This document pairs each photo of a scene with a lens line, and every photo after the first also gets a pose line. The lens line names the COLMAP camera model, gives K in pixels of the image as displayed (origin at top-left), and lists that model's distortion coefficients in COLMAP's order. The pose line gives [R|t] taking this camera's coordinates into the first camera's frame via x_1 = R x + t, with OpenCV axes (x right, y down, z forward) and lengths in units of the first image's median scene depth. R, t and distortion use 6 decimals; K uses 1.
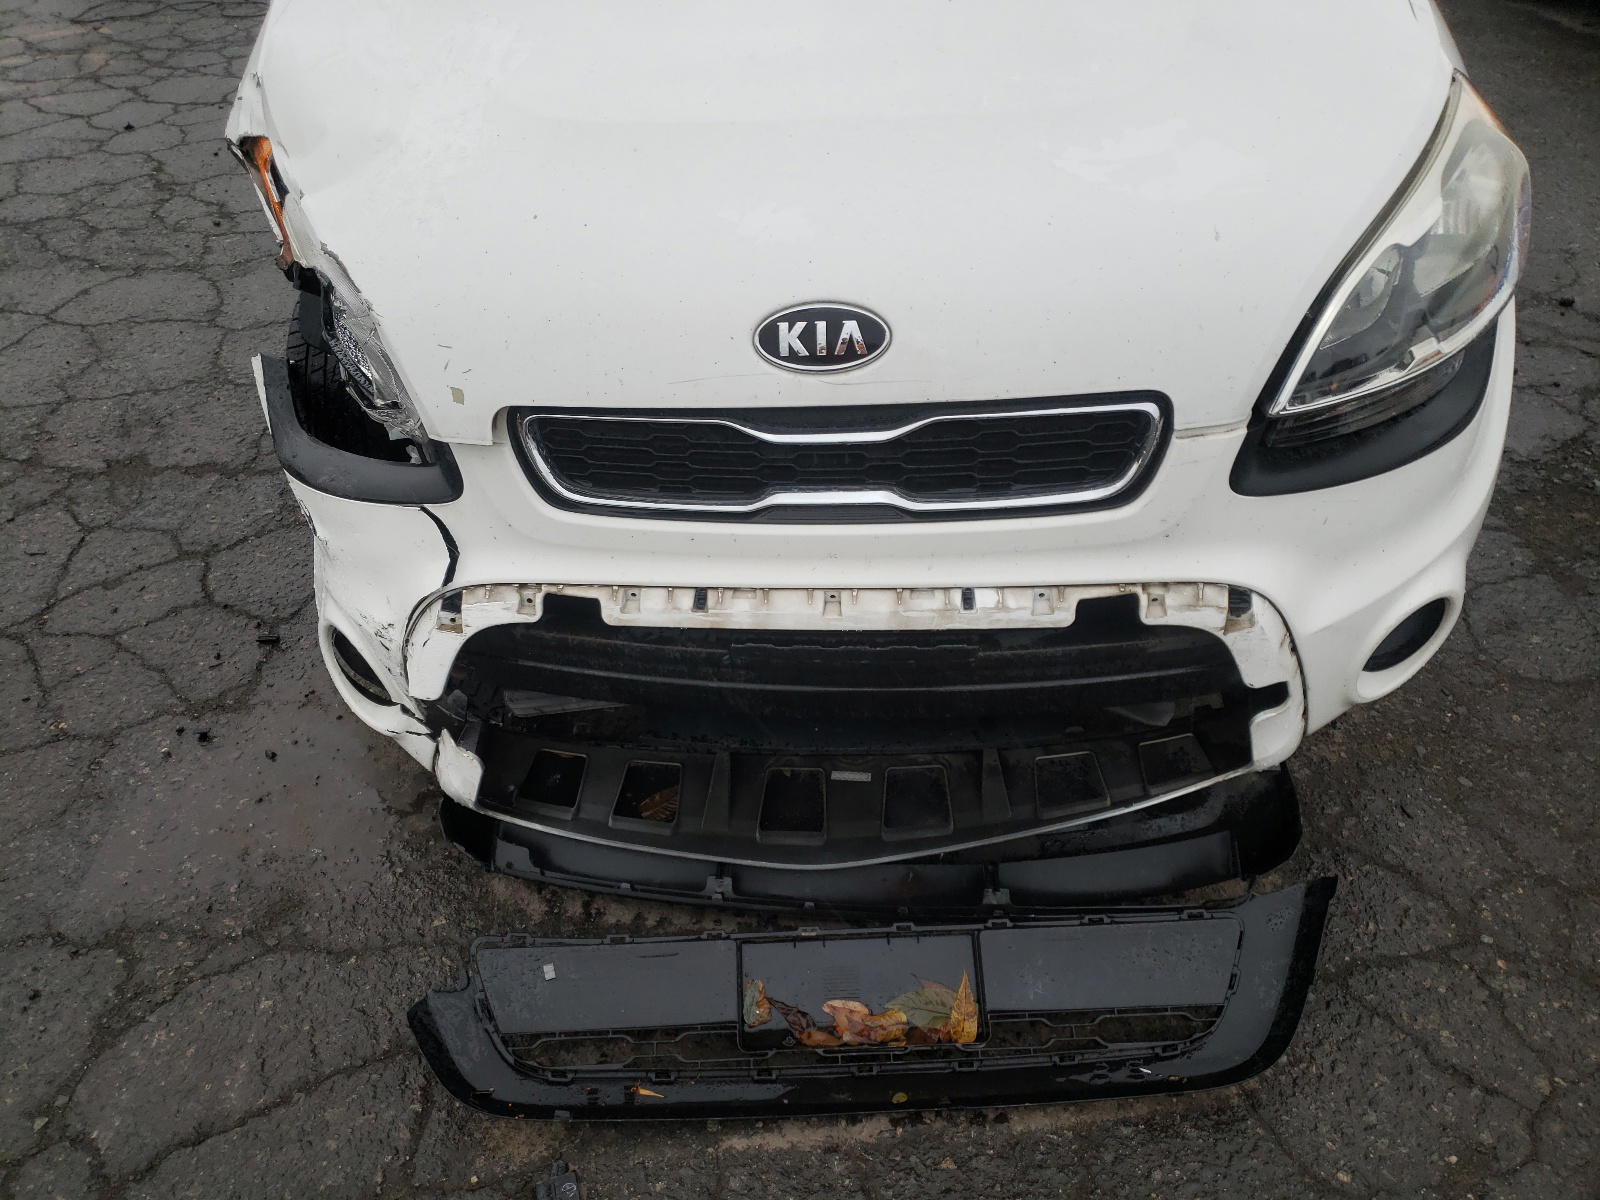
lens RADIAL K [[1187.6, 0, 791.5], [0, 1187.6, 630.8], [0, 0, 1]] dist [0.094657, -0.087950]
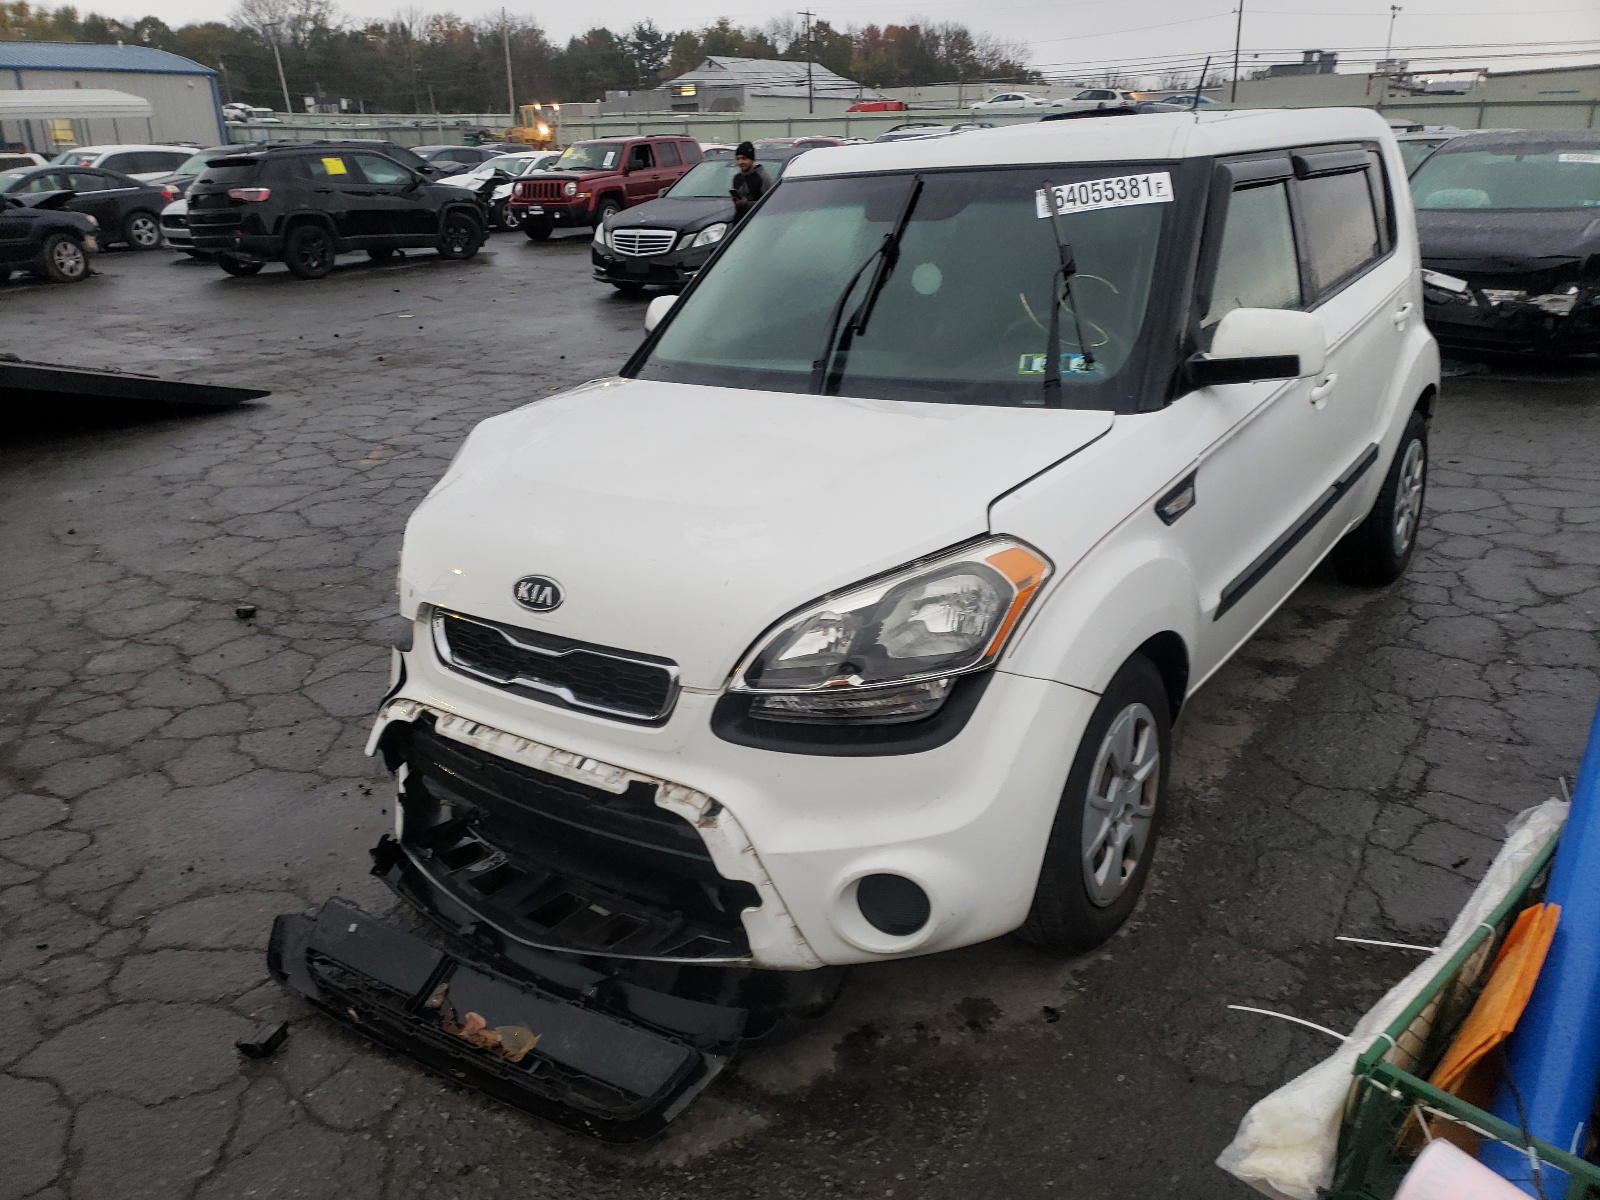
lens RADIAL K [[1203.6, 0, 786.4], [0, 1203.6, 652.1], [0, 0, 1]] dist [0.049104, -0.037885]
pose [[0.836930, 0.203564, -0.508046, 1.195586], [-0.351686, 0.911278, -0.214218, 0.090533], [0.419364, 0.357958, 0.834266, -0.325373]]
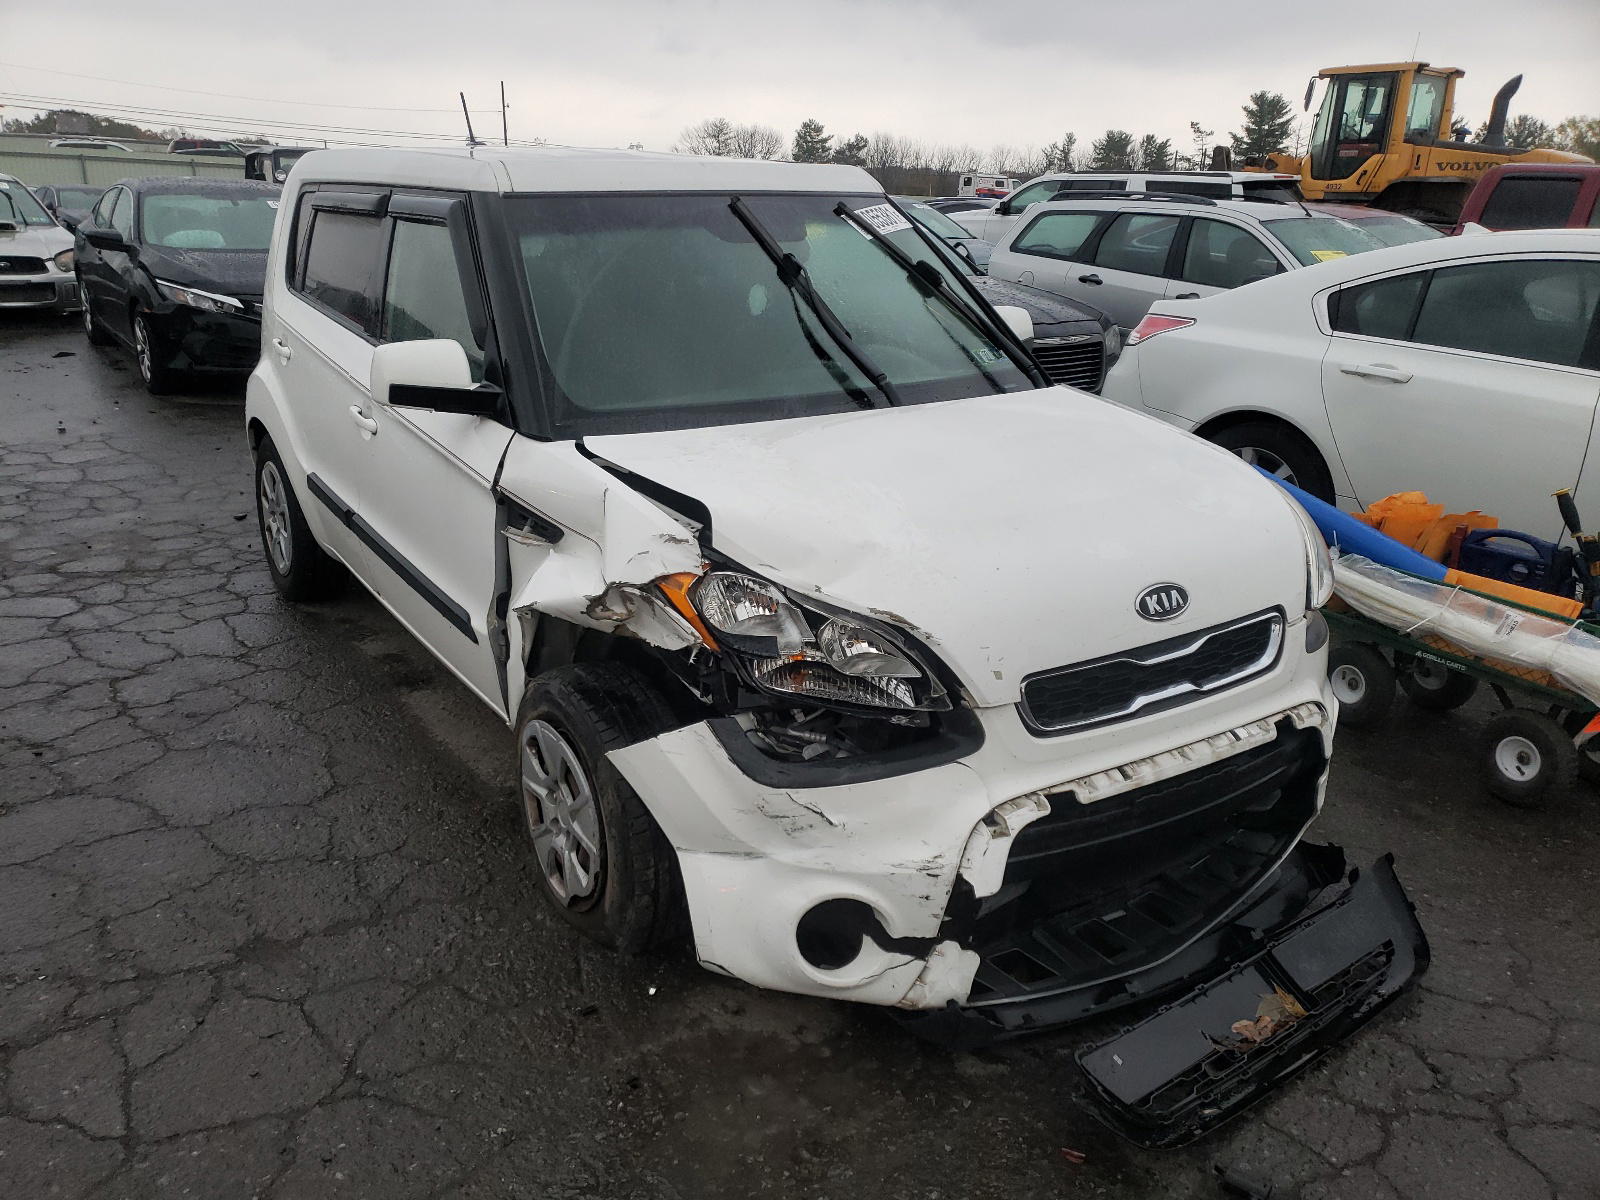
lens RADIAL K [[1203.6, 0, 786.4], [0, 1203.6, 652.1], [0, 0, 1]] dist [0.049104, -0.037885]
pose [[0.813260, -0.162122, 0.558860, -1.356133], [0.345138, 0.907624, -0.238952, 0.059723], [-0.468496, 0.387214, 0.794089, -0.150502]]
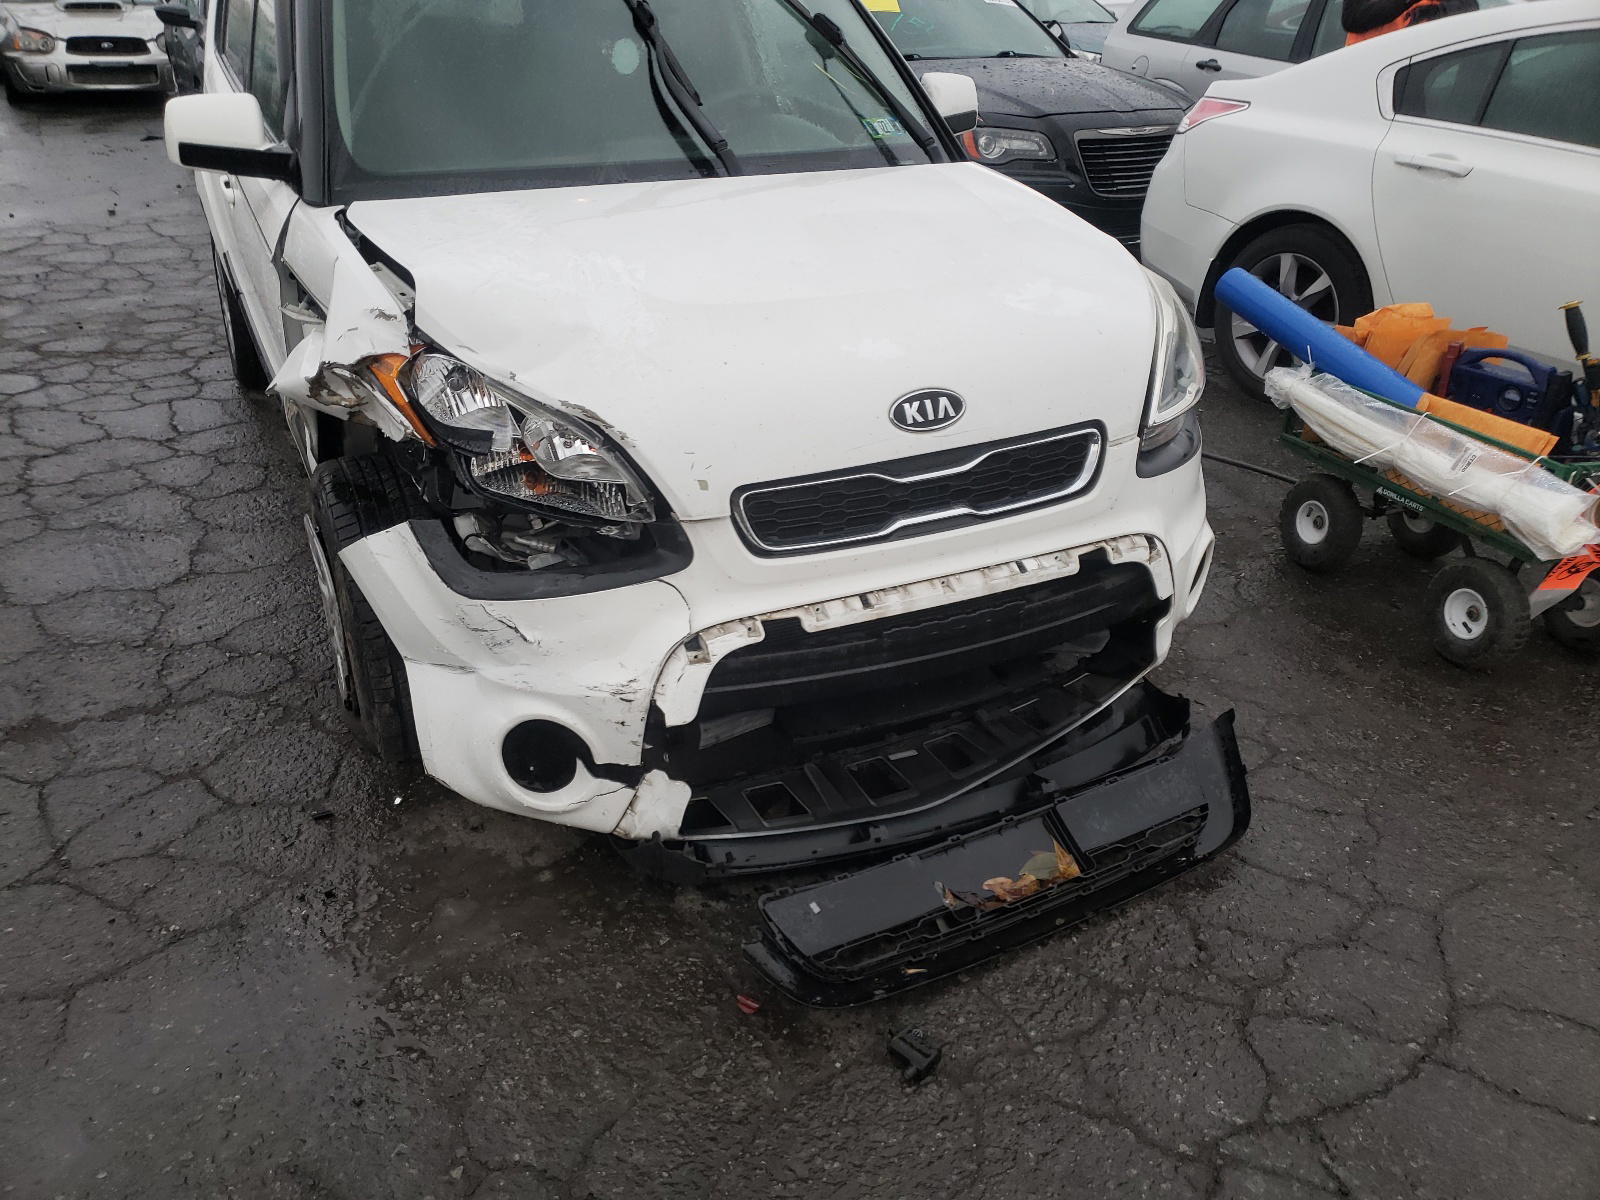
lens RADIAL K [[1187.6, 0, 791.5], [0, 1187.6, 630.8], [0, 0, 1]] dist [0.094657, -0.087950]
pose [[0.878755, -0.184254, 0.440273, -0.810847], [0.275399, 0.949165, -0.152451, 0.205901], [-0.389802, 0.255218, 0.884827, -0.236481]]
